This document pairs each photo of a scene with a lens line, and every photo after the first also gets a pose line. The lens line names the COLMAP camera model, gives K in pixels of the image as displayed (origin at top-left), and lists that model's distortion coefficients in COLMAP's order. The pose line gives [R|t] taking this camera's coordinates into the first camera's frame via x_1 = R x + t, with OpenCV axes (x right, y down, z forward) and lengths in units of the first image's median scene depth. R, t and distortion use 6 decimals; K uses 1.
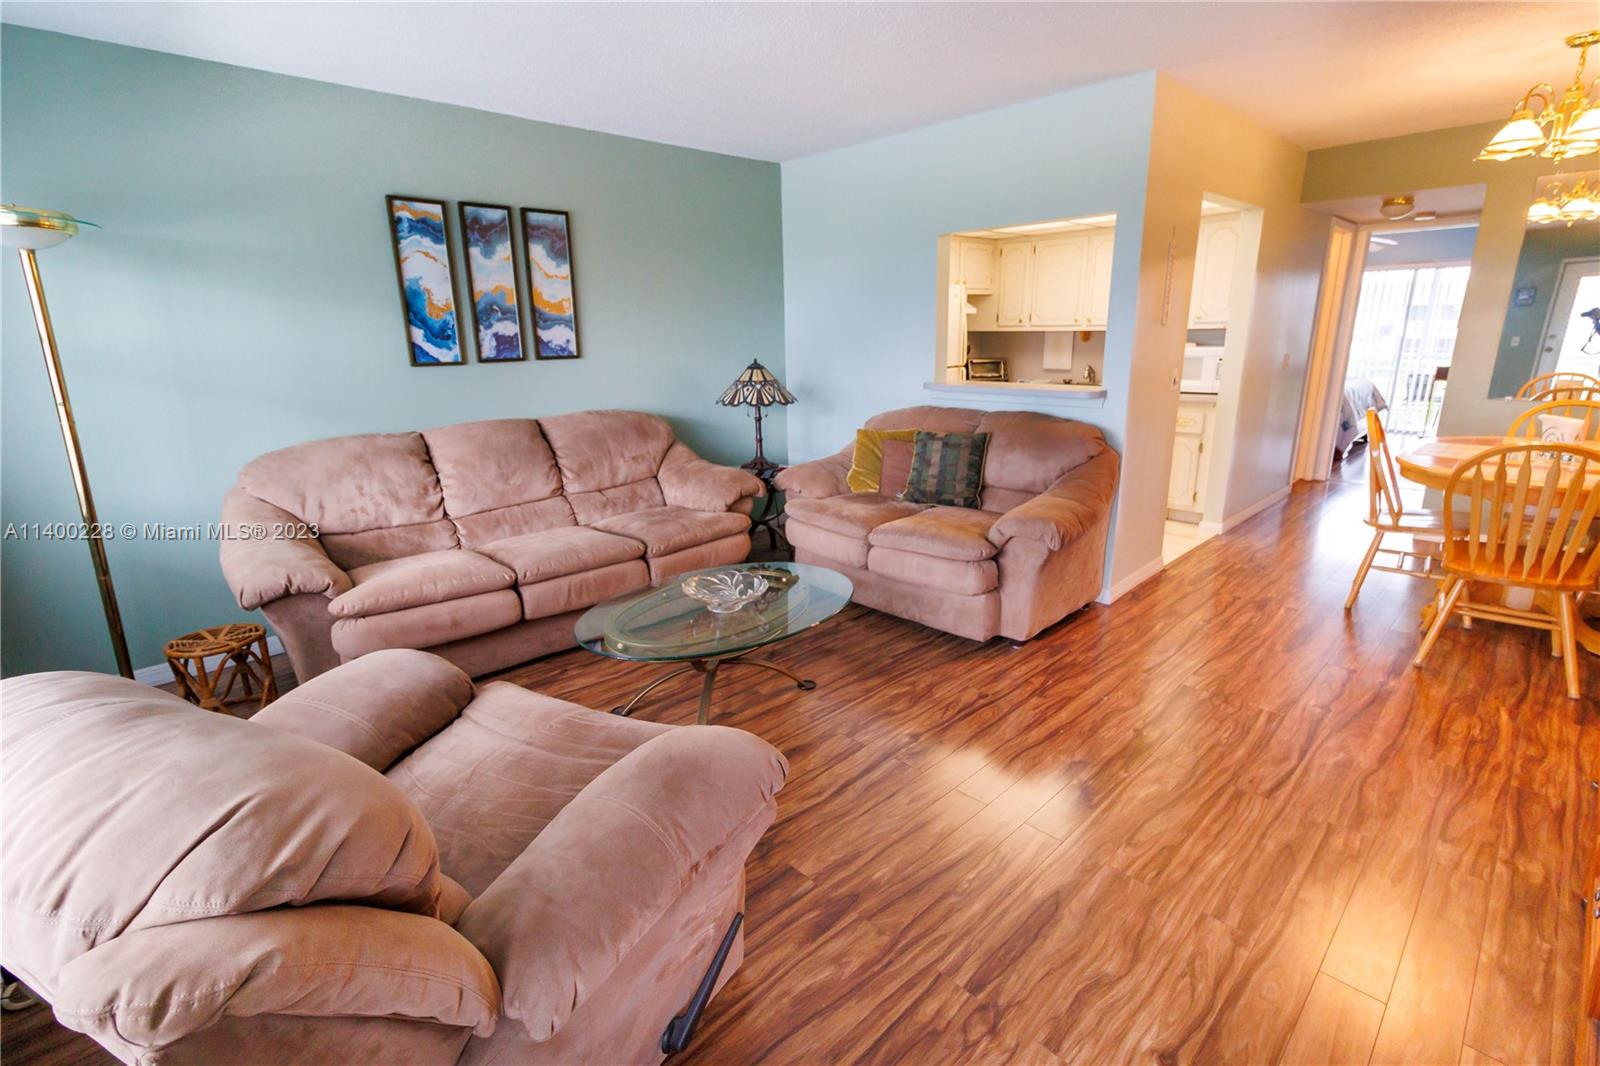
lens RADIAL K [[743.6, 0, 807.8], [0, 743.6, 530.2], [0, 0, 1]] dist [0.005083, 0.000911]
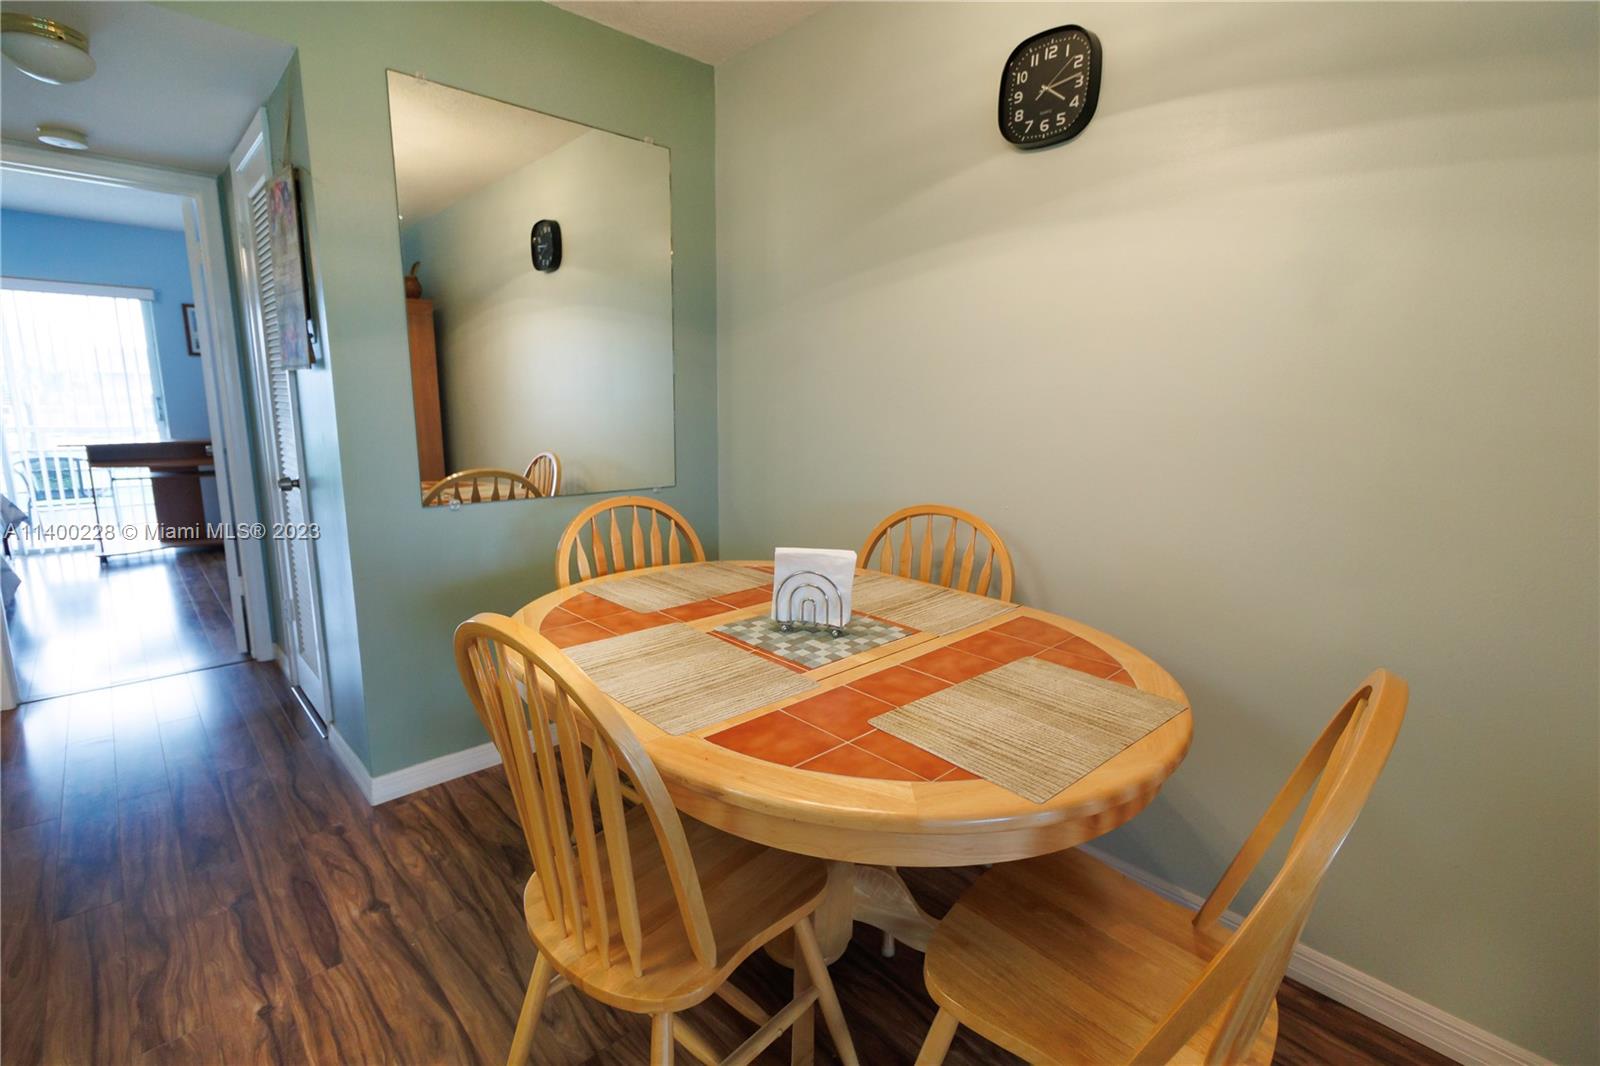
lens RADIAL K [[743.6, 0, 814.9], [0, 743.6, 531.7], [0, 0, 1]] dist [0.005083, 0.000911]
pose [[0.018599, -0.161394, 0.986715, 0.475177], [0.248422, 0.956684, 0.151800, -0.197517], [-0.968473, 0.242298, 0.057887, 0.827612]]
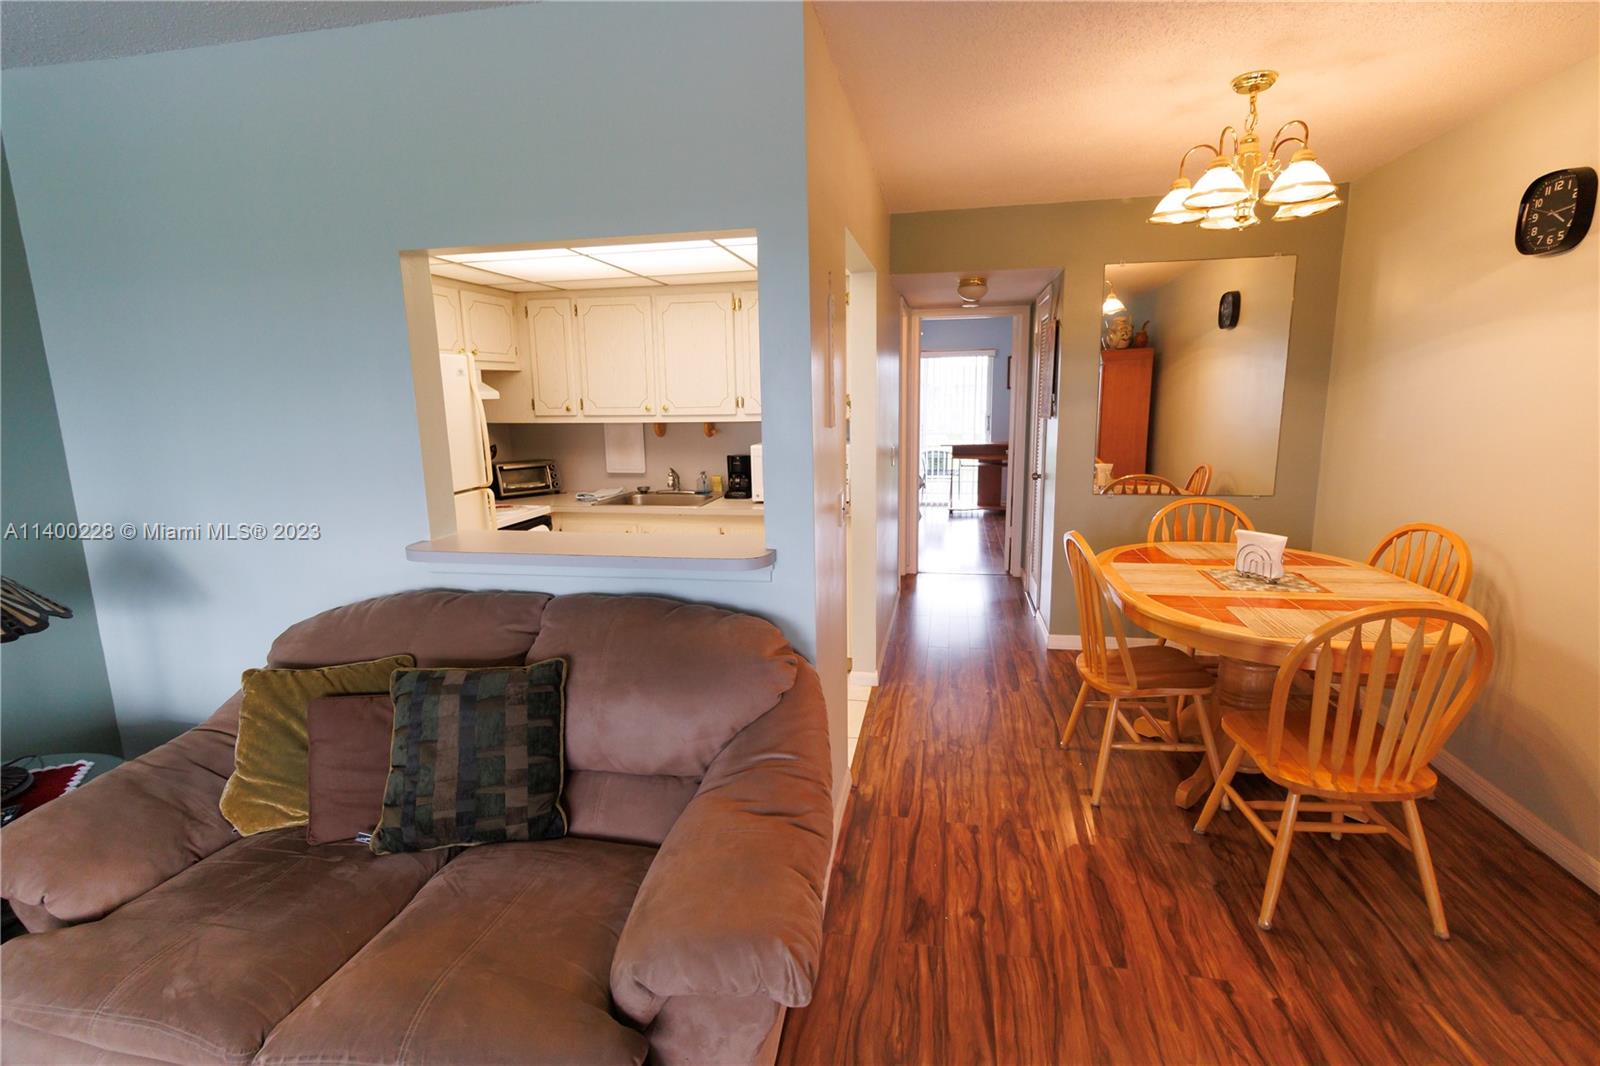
lens RADIAL K [[743.6, 0, 808.4], [0, 743.6, 527.7], [0, 0, 1]] dist [0.005083, 0.000911]
pose [[0.822368, -0.096307, 0.560746, 0.111697], [0.150894, 0.987195, -0.051745, -0.162129], [-0.548582, 0.127167, 0.826369, 0.503474]]
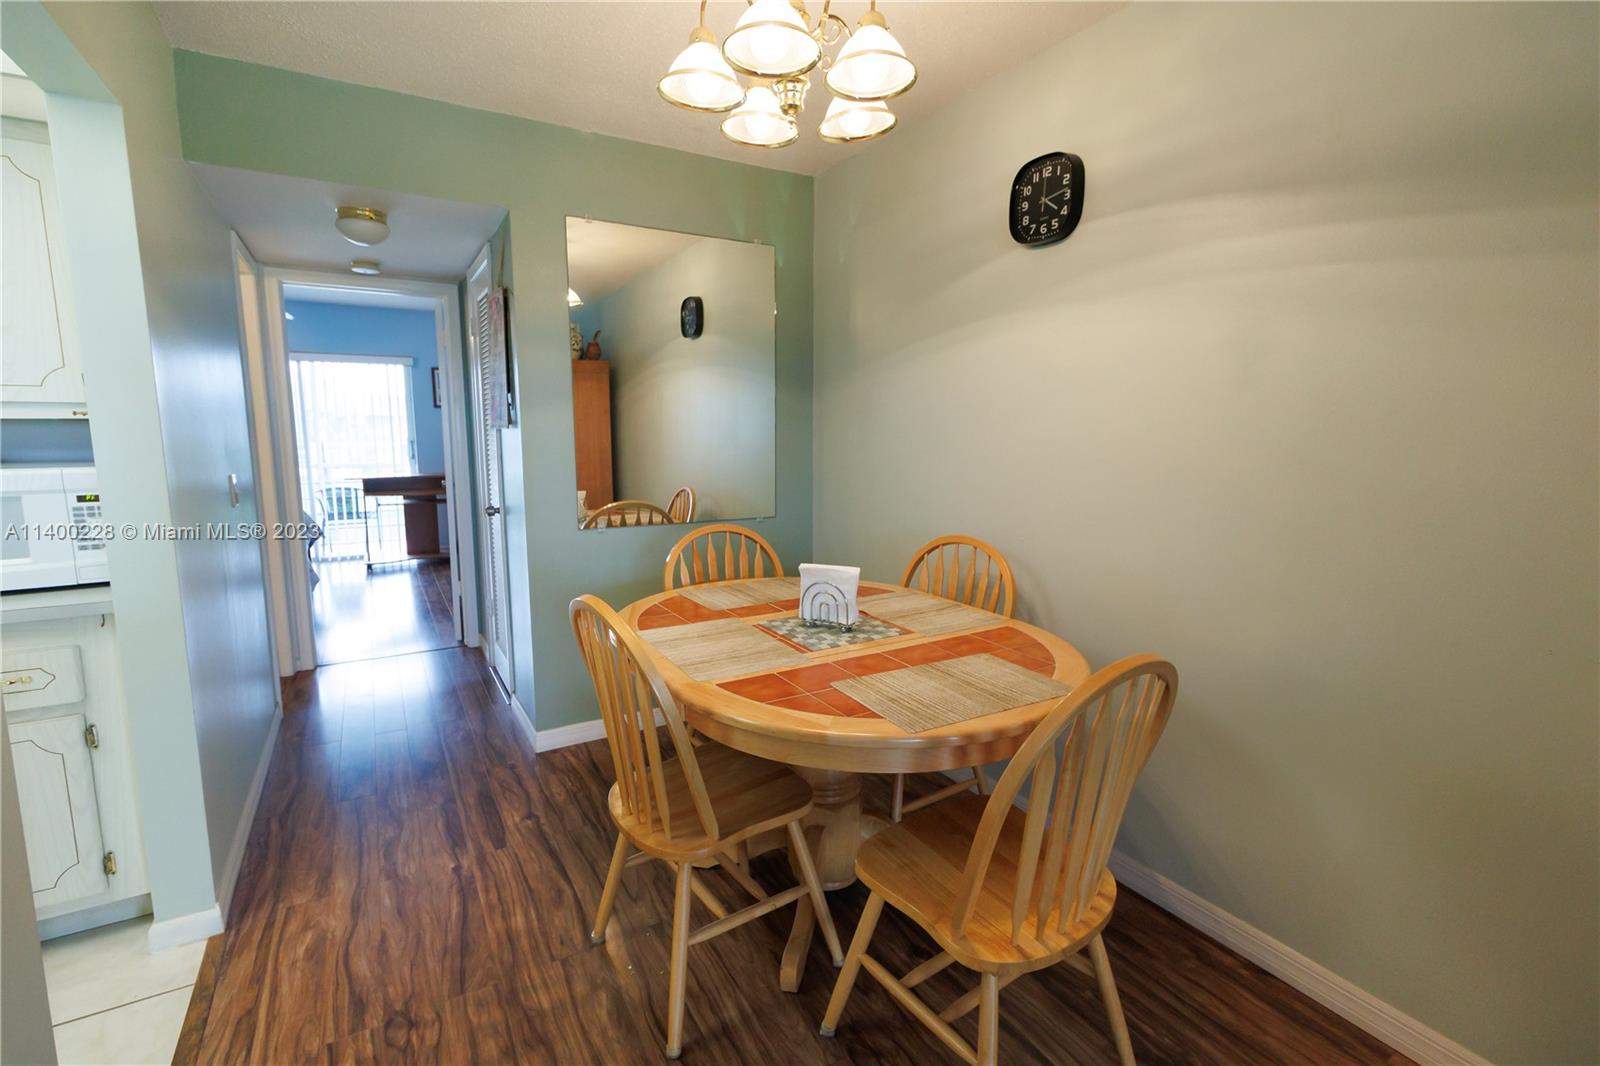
lens RADIAL K [[743.6, 0, 815.2], [0, 743.6, 531.7], [0, 0, 1]] dist [0.005083, 0.000911]
pose [[0.235214, -0.117715, 0.964789, 0.354455], [0.247885, 0.967078, 0.057560, -0.184953], [-0.939802, 0.225618, 0.256650, 0.721914]]
